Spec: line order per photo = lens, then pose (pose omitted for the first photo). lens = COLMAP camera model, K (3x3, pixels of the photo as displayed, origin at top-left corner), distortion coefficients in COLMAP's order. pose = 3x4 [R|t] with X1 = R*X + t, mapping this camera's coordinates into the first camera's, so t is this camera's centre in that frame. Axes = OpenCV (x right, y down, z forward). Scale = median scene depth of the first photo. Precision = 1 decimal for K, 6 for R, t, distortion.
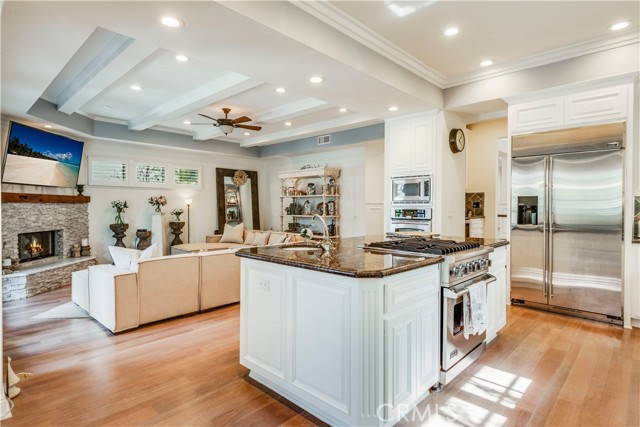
lens RADIAL K [[344.6, 0, 319.2], [0, 344.6, 207.4], [0, 0, 1]] dist [0.001230, -0.000263]
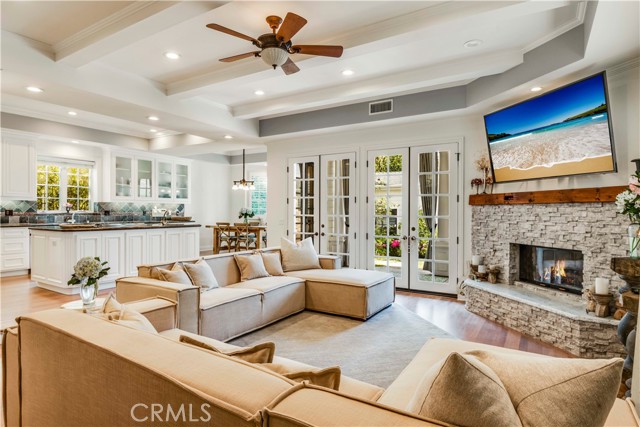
lens RADIAL K [[344.6, 0, 319.2], [0, 344.6, 207.4], [0, 0, 1]] dist [0.001230, -0.000263]
pose [[-0.981551, -0.010764, -0.190898, -0.207728], [-0.009954, 0.999937, -0.005198, 0.001330], [0.190942, -0.003202, -0.981596, 1.291628]]
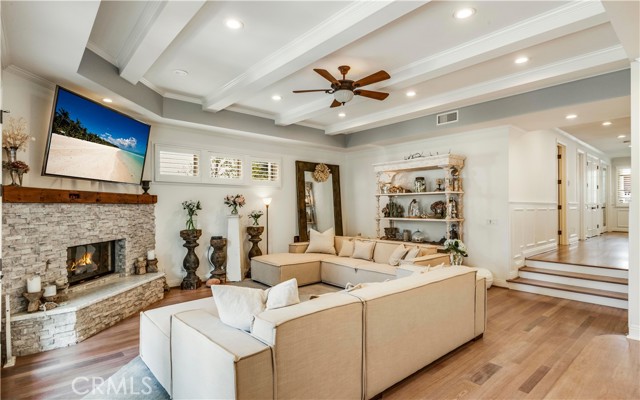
lens RADIAL K [[325.0, 0, 310.4], [0, 325.0, 203.9], [0, 0, 1]] dist [0.003231, 0.000230]
pose [[0.993376, -0.005090, -0.114798, -0.226583], [0.003766, 0.999924, -0.011745, -0.002388], [0.114849, 0.011235, 0.993319, 0.296135]]
